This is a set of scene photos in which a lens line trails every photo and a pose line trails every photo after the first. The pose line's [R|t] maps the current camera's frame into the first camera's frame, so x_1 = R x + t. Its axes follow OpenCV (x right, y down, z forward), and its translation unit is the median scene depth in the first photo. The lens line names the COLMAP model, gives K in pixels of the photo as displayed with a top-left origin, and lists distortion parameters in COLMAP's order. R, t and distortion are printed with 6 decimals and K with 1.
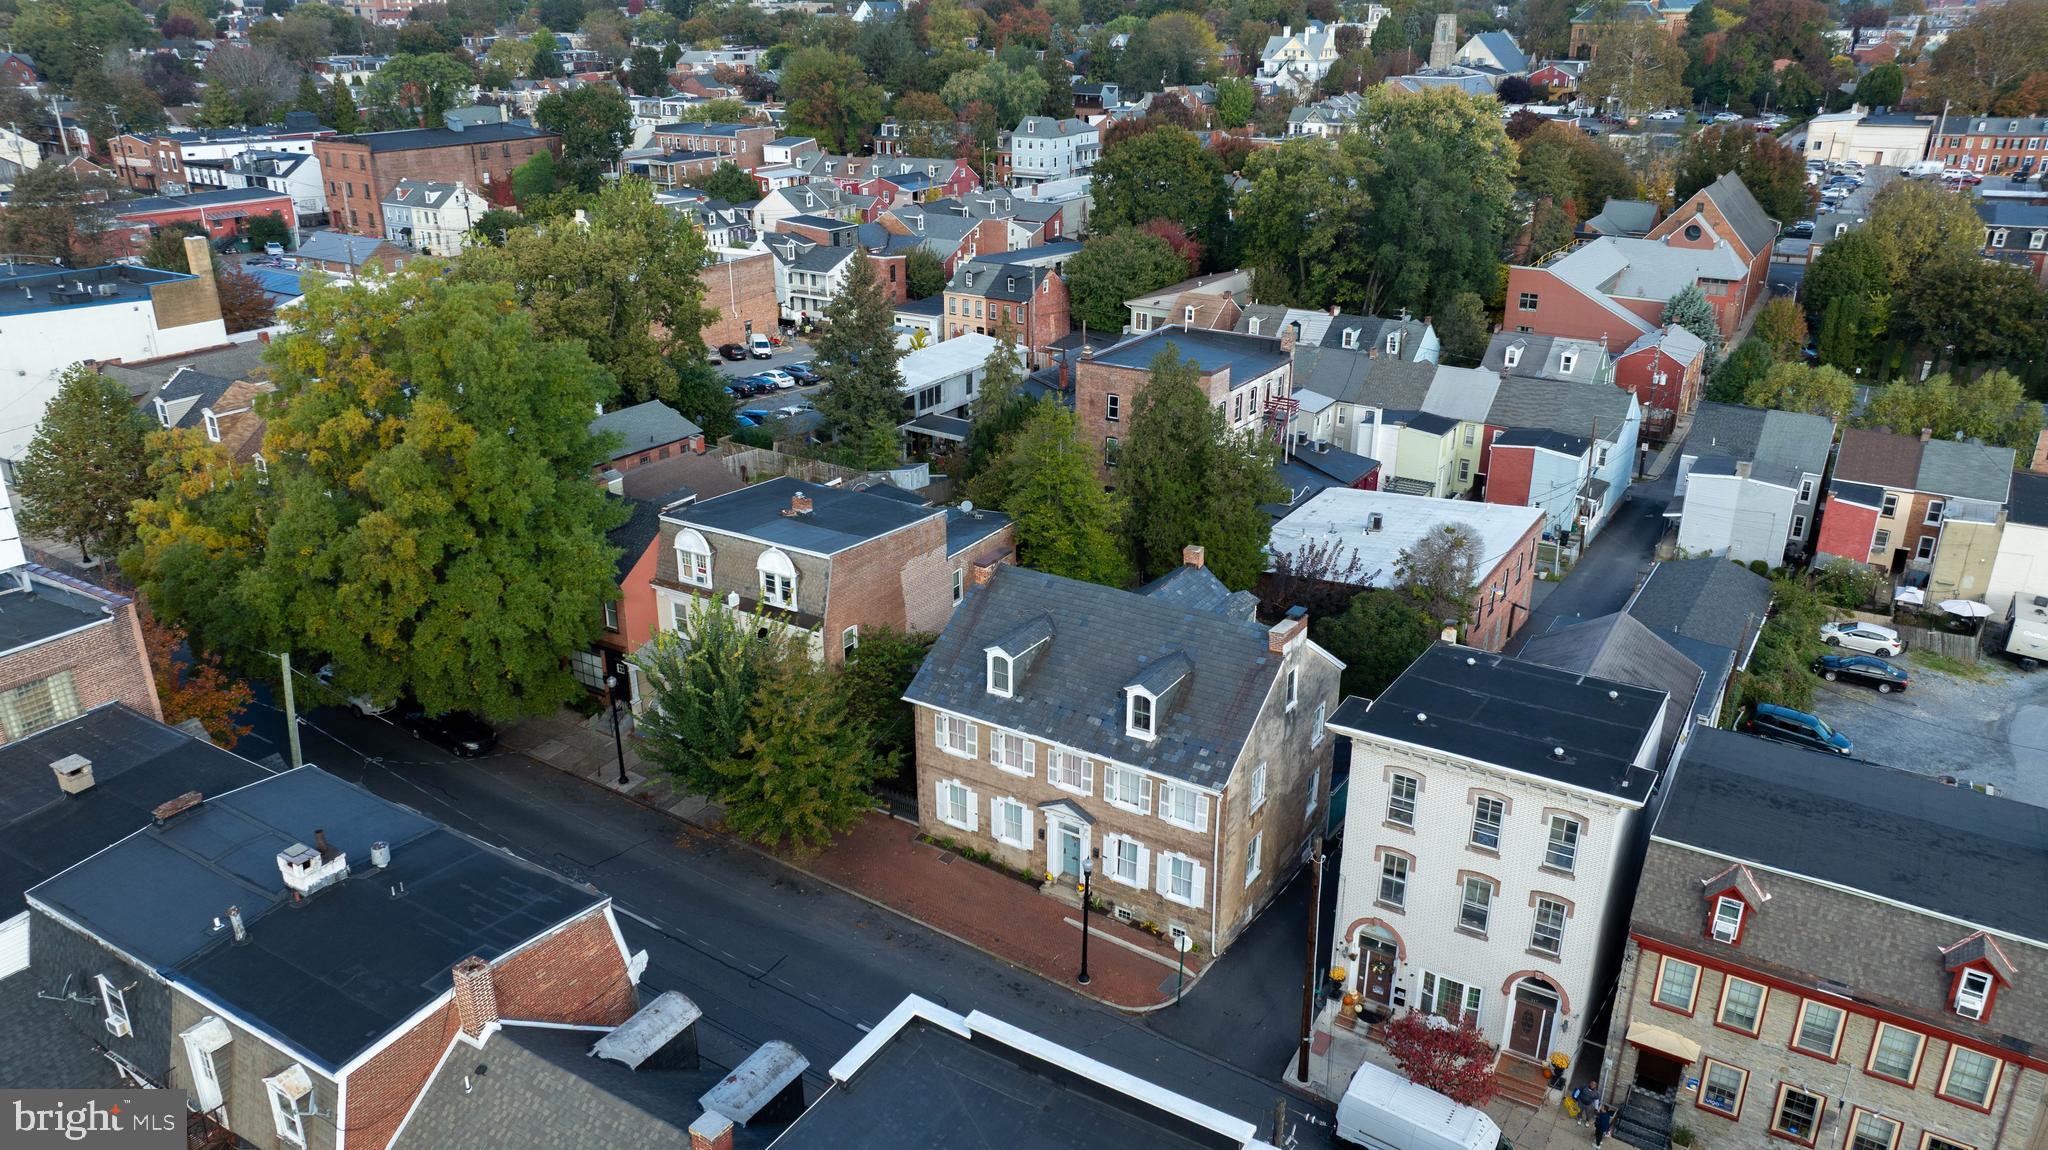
lens RADIAL K [[1437.4, 0, 1024.0], [0, 1437.4, 575.0], [0, 0, 1]] dist [-0.023694, 0.006837]
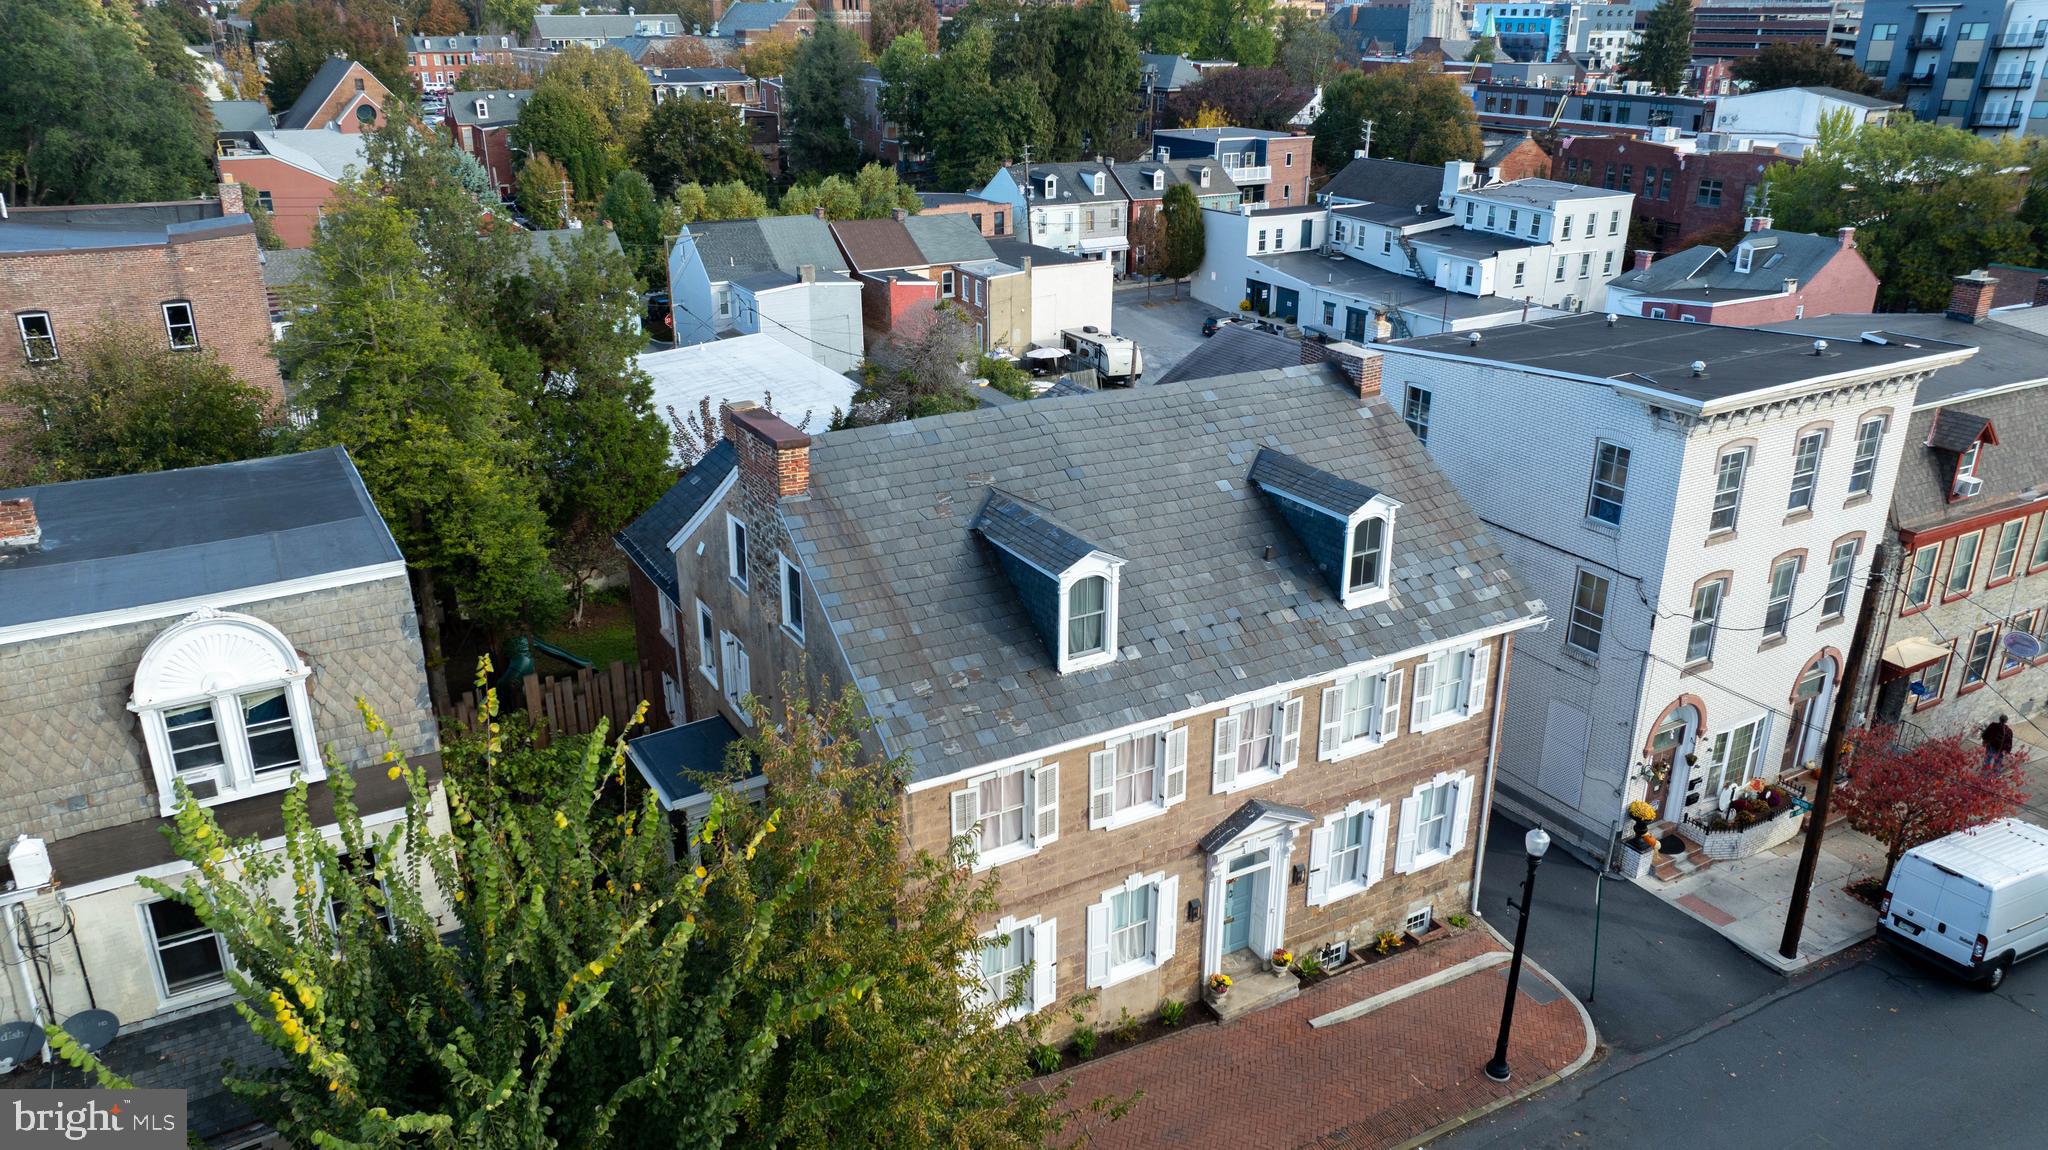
lens RADIAL K [[1437.4, 0, 1024.0], [0, 1437.4, 575.0], [0, 0, 1]] dist [-0.023694, 0.006837]
pose [[0.468695, -0.321664, 0.822713, -0.367215], [0.326529, 0.928468, 0.176990, -0.024490], [-0.820795, 0.185685, 0.540201, 0.767079]]
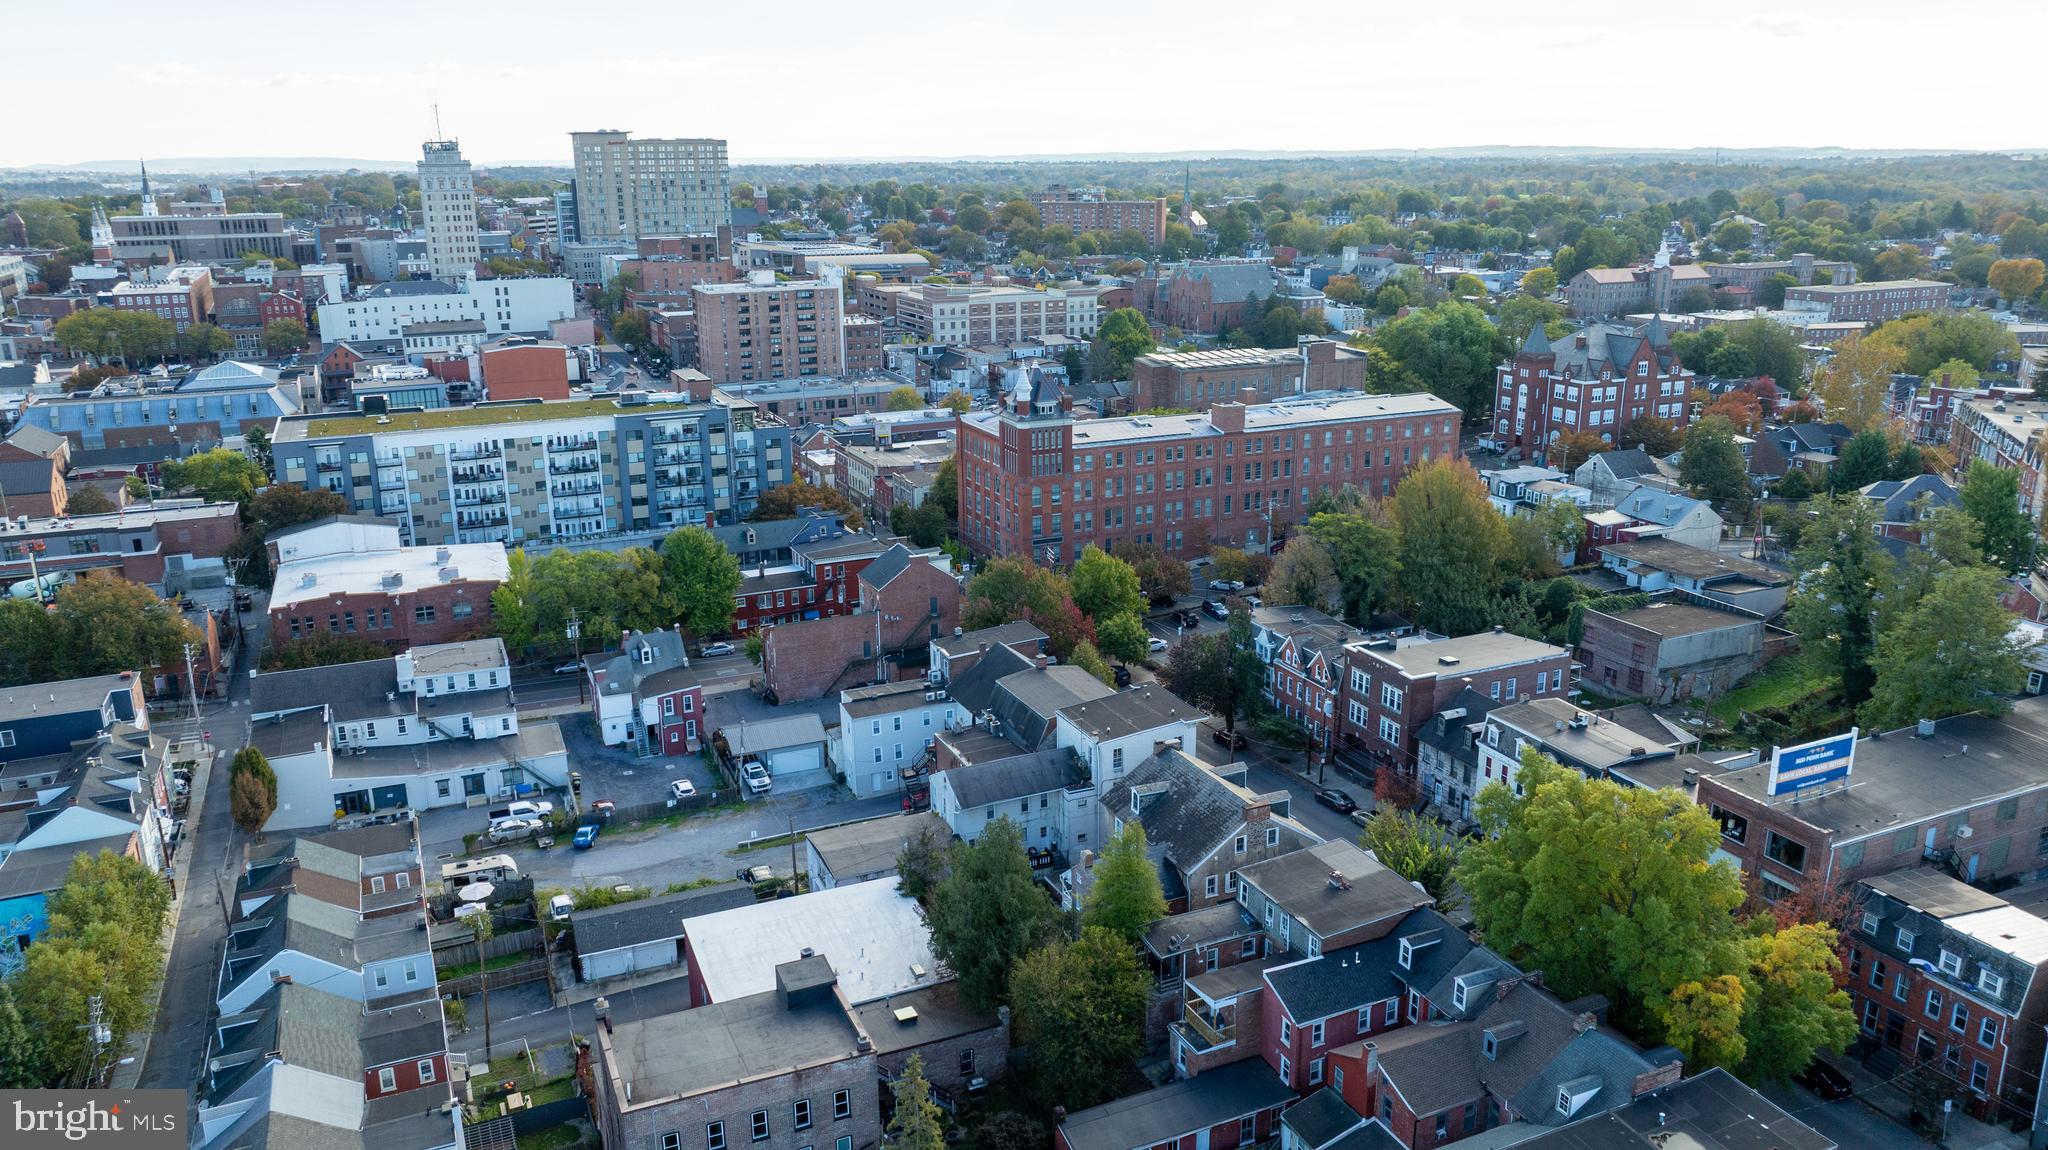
lens RADIAL K [[1433.5, 0, 1024.0], [0, 1433.5, 575.0], [0, 0, 1]] dist [0.000754, -0.068872]
pose [[-0.837448, -0.140679, 0.528100, -0.698413], [0.211842, 0.807197, 0.550959, -1.338263], [-0.503789, 0.573273, -0.646184, 2.254586]]
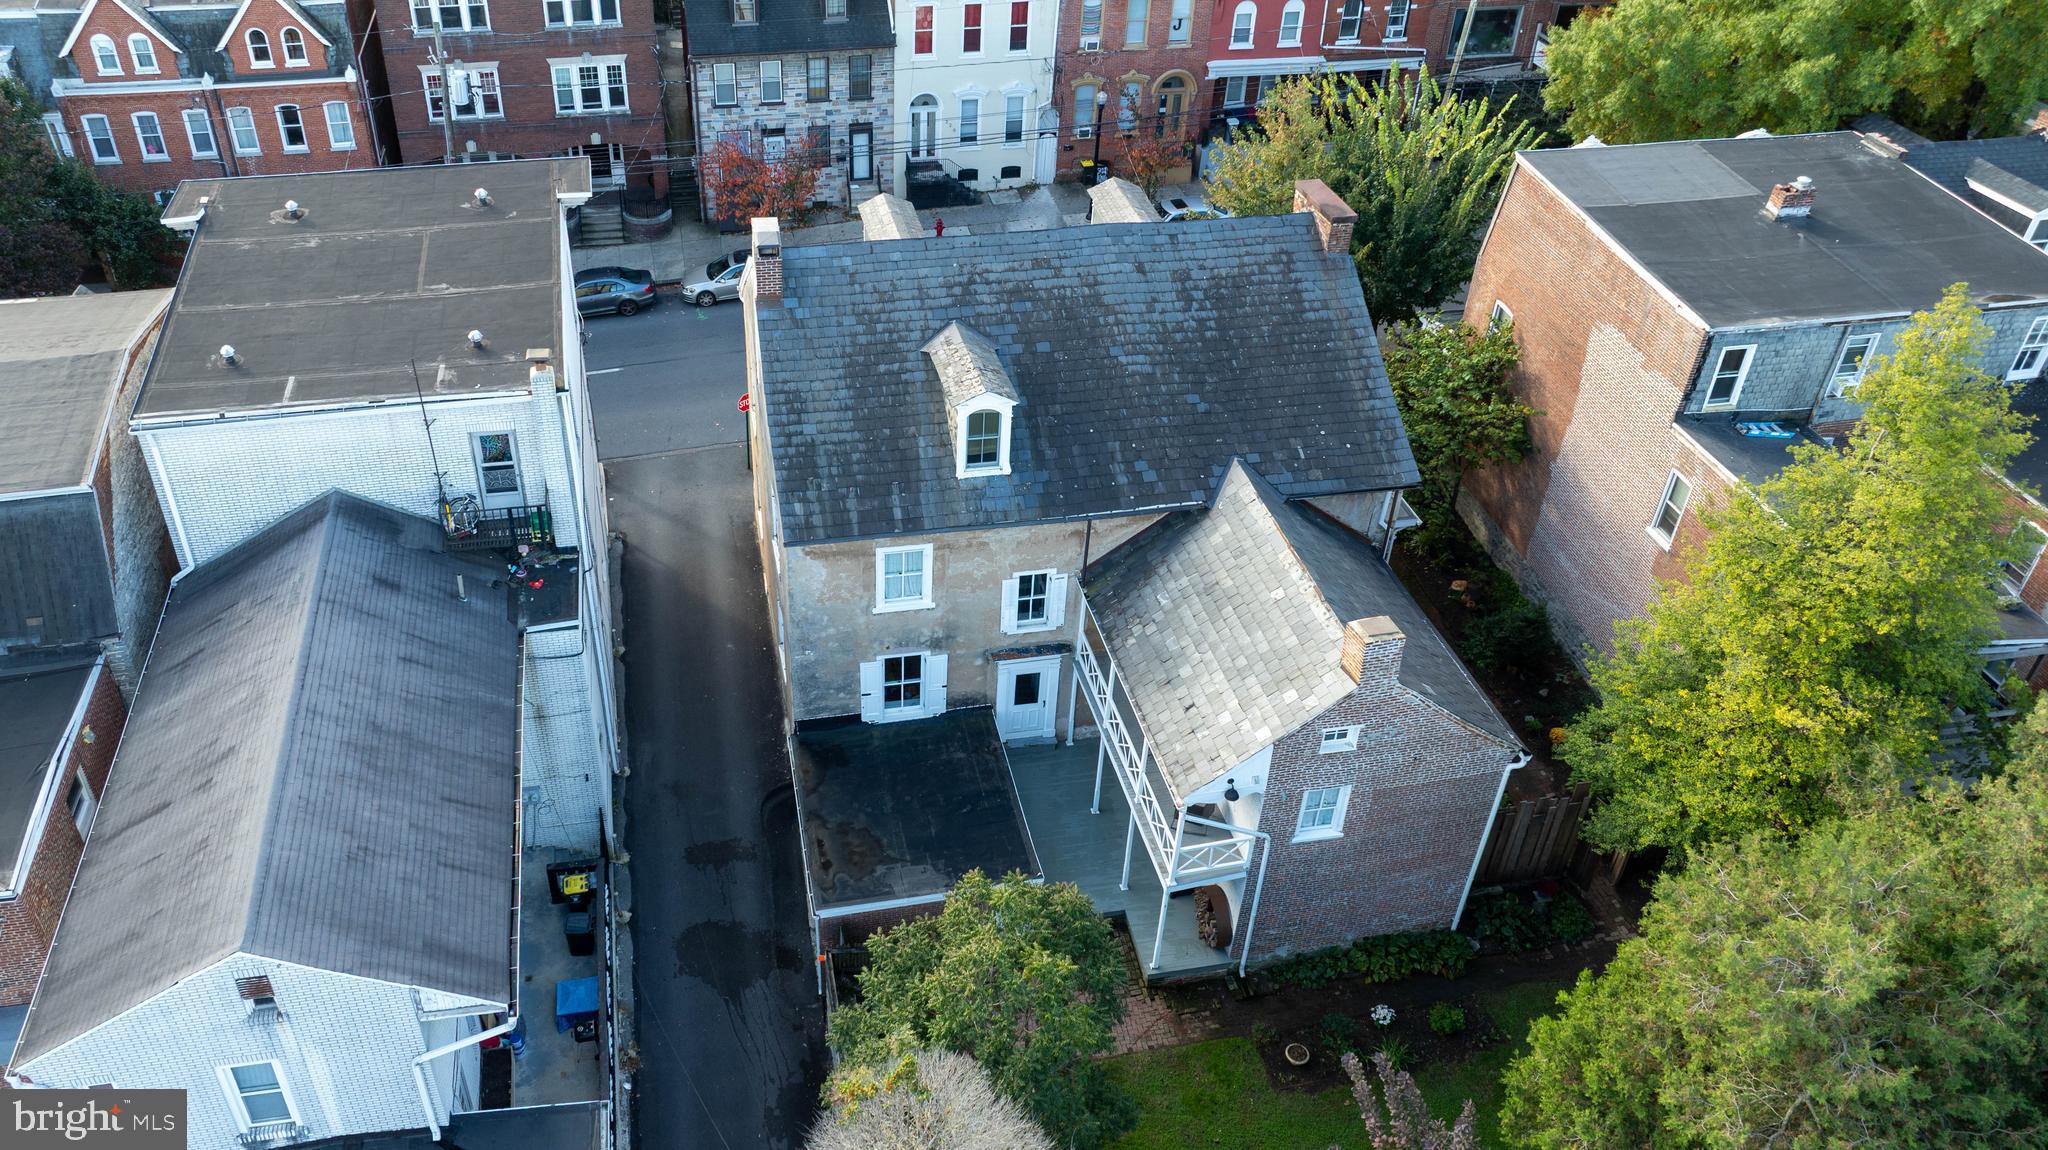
lens RADIAL K [[1530.2, 0, 897.7], [0, 1530.2, 529.1], [0, 0, 1]] dist [-0.036253, 0.035109]
pose [[-0.735983, 0.389503, -0.553729, 0.517289], [-0.252641, 0.600812, 0.758418, -0.371678], [0.628093, 0.698078, -0.343783, 1.282788]]
